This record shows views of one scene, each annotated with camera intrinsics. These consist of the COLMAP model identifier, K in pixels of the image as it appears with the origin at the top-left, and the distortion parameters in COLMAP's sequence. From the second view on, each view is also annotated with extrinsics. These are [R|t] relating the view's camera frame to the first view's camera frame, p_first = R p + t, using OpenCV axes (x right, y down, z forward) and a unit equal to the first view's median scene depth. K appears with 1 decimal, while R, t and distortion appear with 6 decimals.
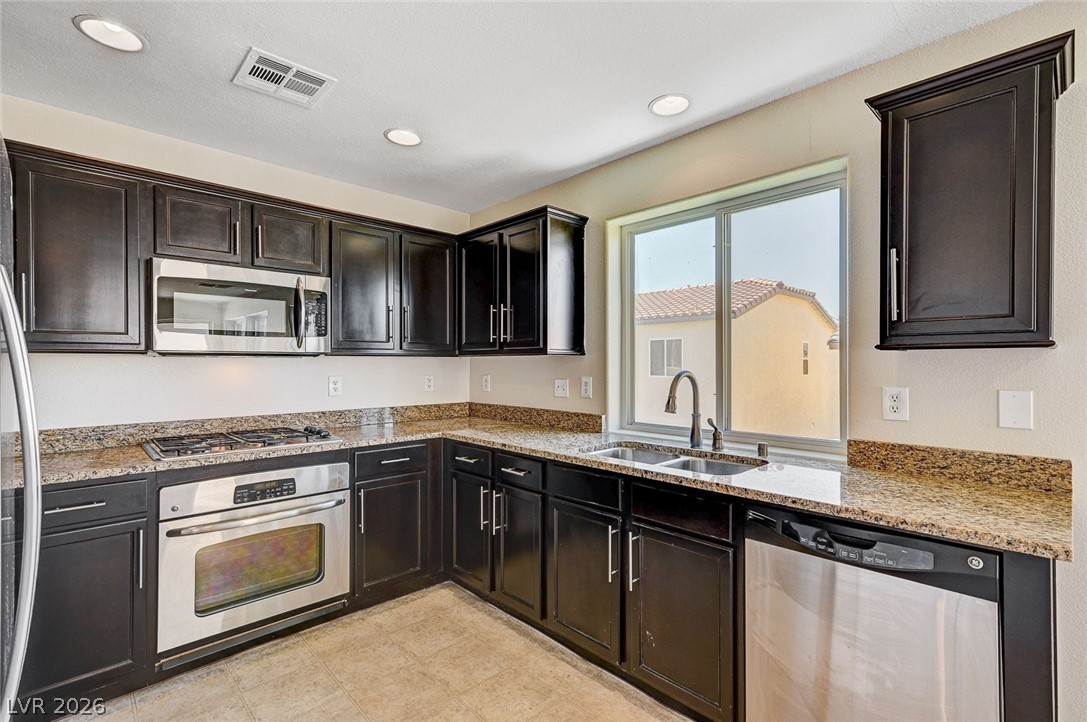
lens RADIAL K [[498.6, 0, 549.9], [0, 498.6, 363.3], [0, 0, 1]] dist [0.012694, 0.000379]
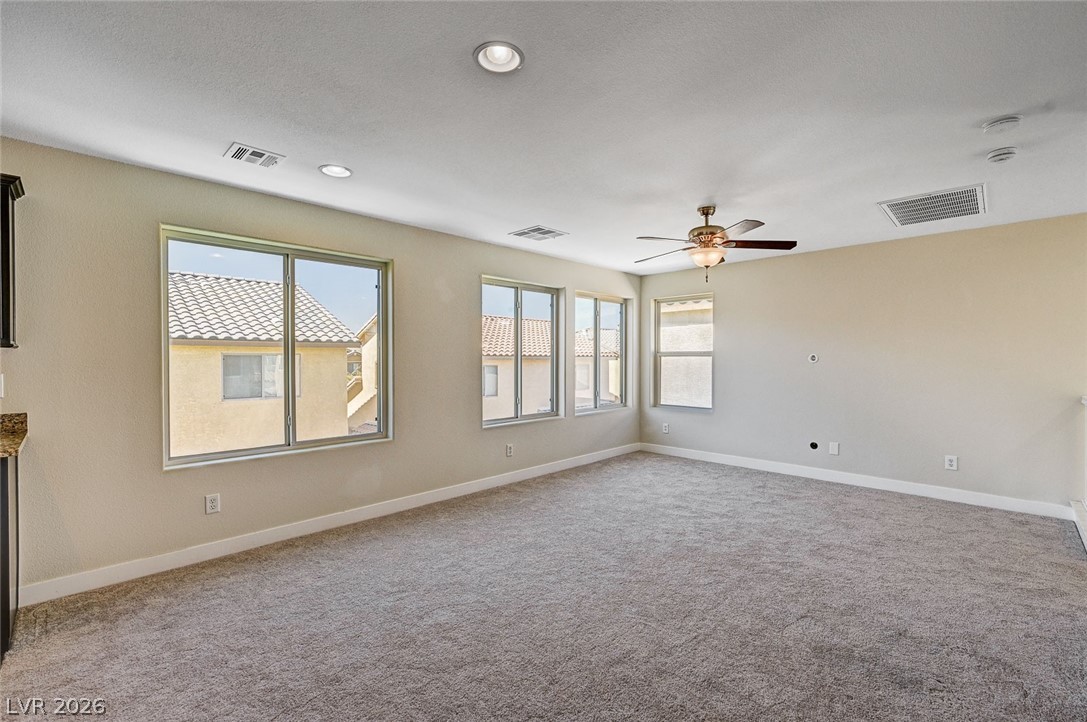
lens RADIAL K [[471.1, 0, 544.1], [0, 471.1, 369.4], [0, 0, 1]] dist [-0.001668, -0.000158]
pose [[-0.023493, -0.022578, 0.999469, -0.382625], [0.000308, 0.999745, 0.022591, 0.005068], [-0.999724, 0.000839, -0.023480, -0.455158]]
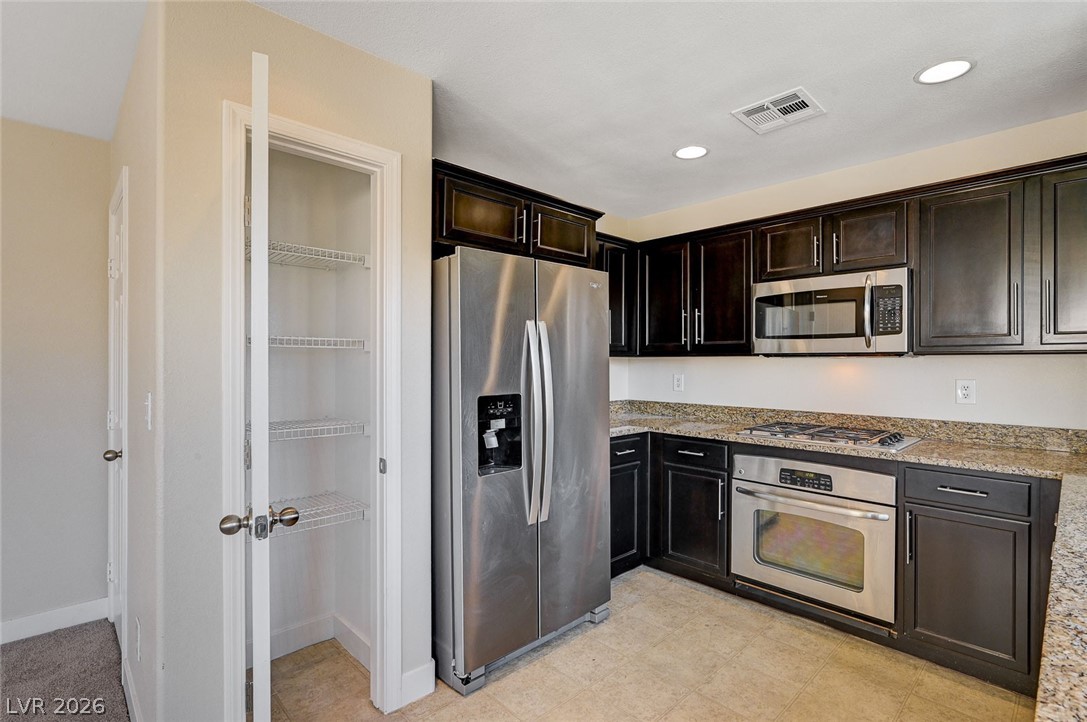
lens RADIAL K [[512.6, 0, 547.7], [0, 512.6, 362.2], [0, 0, 1]] dist [-0.004378, -0.000575]
pose [[0.001995, -0.000392, -0.999998, 0.509752], [-0.004182, 0.999991, -0.000401, 0.000079], [0.999989, 0.004183, 0.001993, 0.398087]]
